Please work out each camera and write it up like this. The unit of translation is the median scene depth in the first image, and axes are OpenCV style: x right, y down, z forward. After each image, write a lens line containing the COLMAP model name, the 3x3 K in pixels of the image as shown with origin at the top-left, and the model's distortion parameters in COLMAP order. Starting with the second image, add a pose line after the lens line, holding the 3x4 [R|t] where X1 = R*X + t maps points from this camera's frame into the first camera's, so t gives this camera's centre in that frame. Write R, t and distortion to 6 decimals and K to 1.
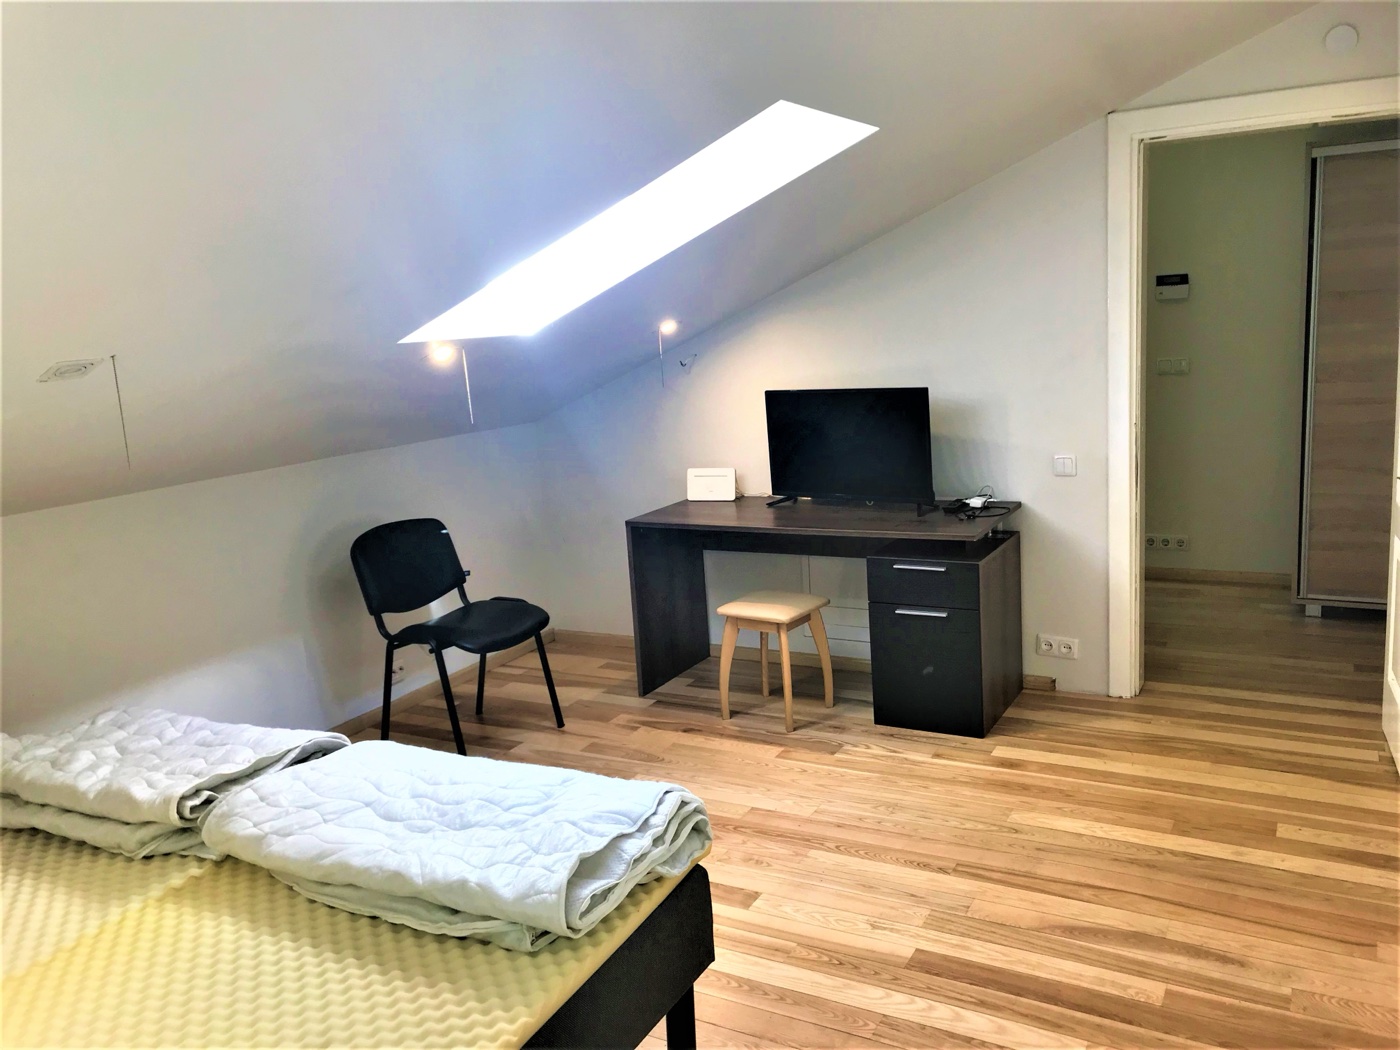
lens RADIAL K [[1150.2, 0, 702.5], [0, 1150.2, 521.8], [0, 0, 1]] dist [0.038302, 0.000112]
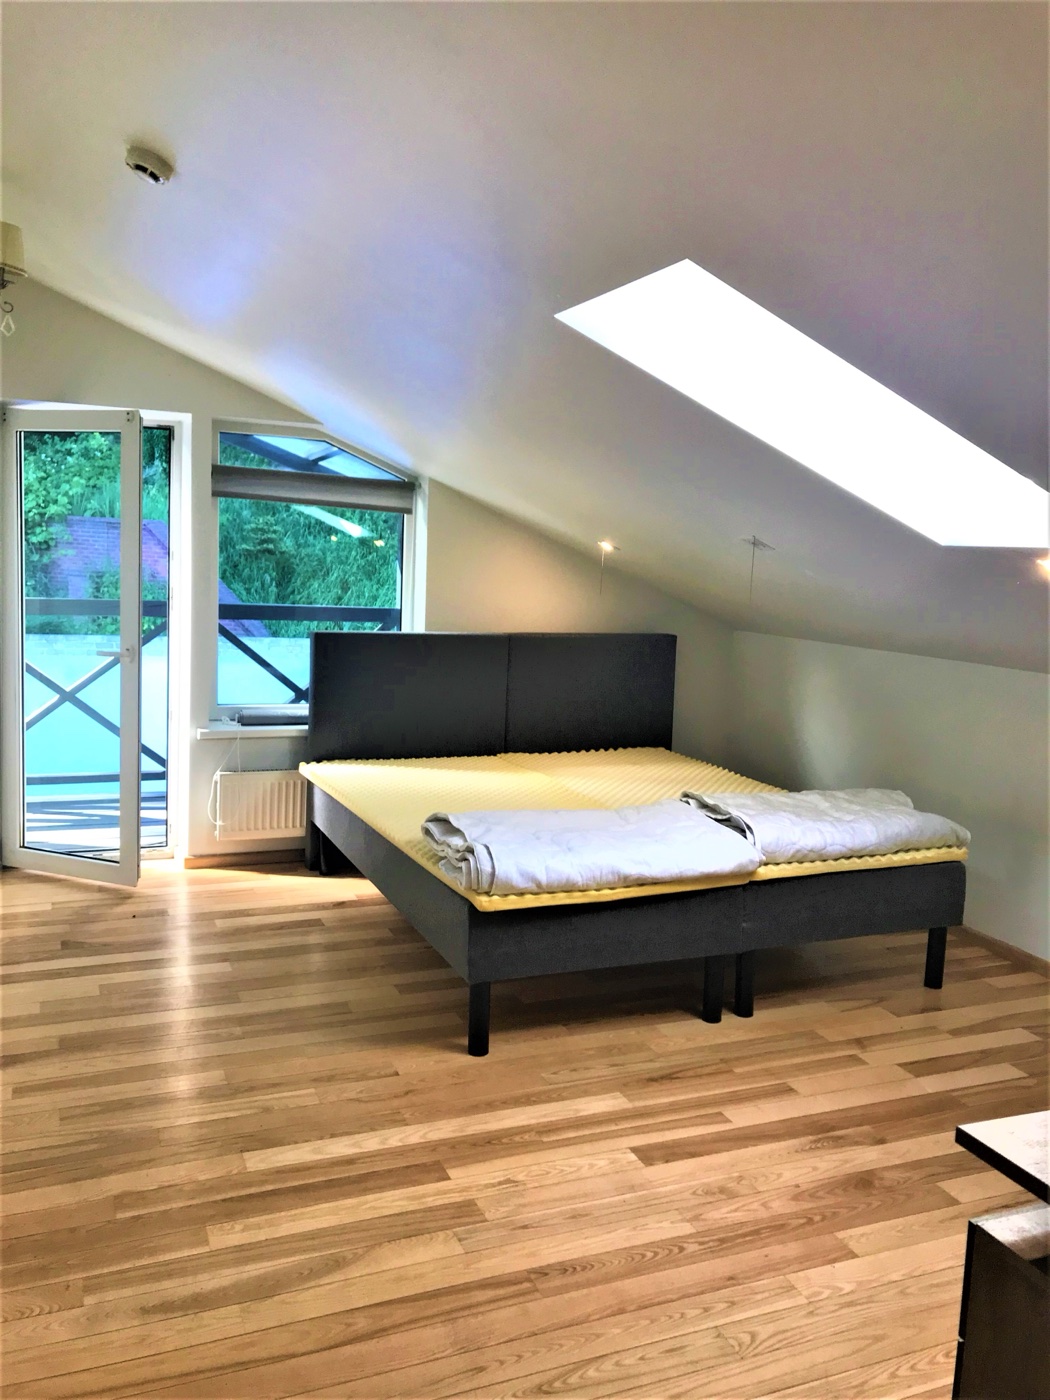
lens RADIAL K [[1150.2, 0, 524.8], [0, 1150.2, 697.1], [0, 0, 1]] dist [0.038302, 0.000112]
pose [[-0.923746, 0.380101, -0.047071, 0.073779], [-0.320270, -0.699183, 0.639195, 0.058092], [0.210048, 0.605529, 0.767603, 0.135483]]
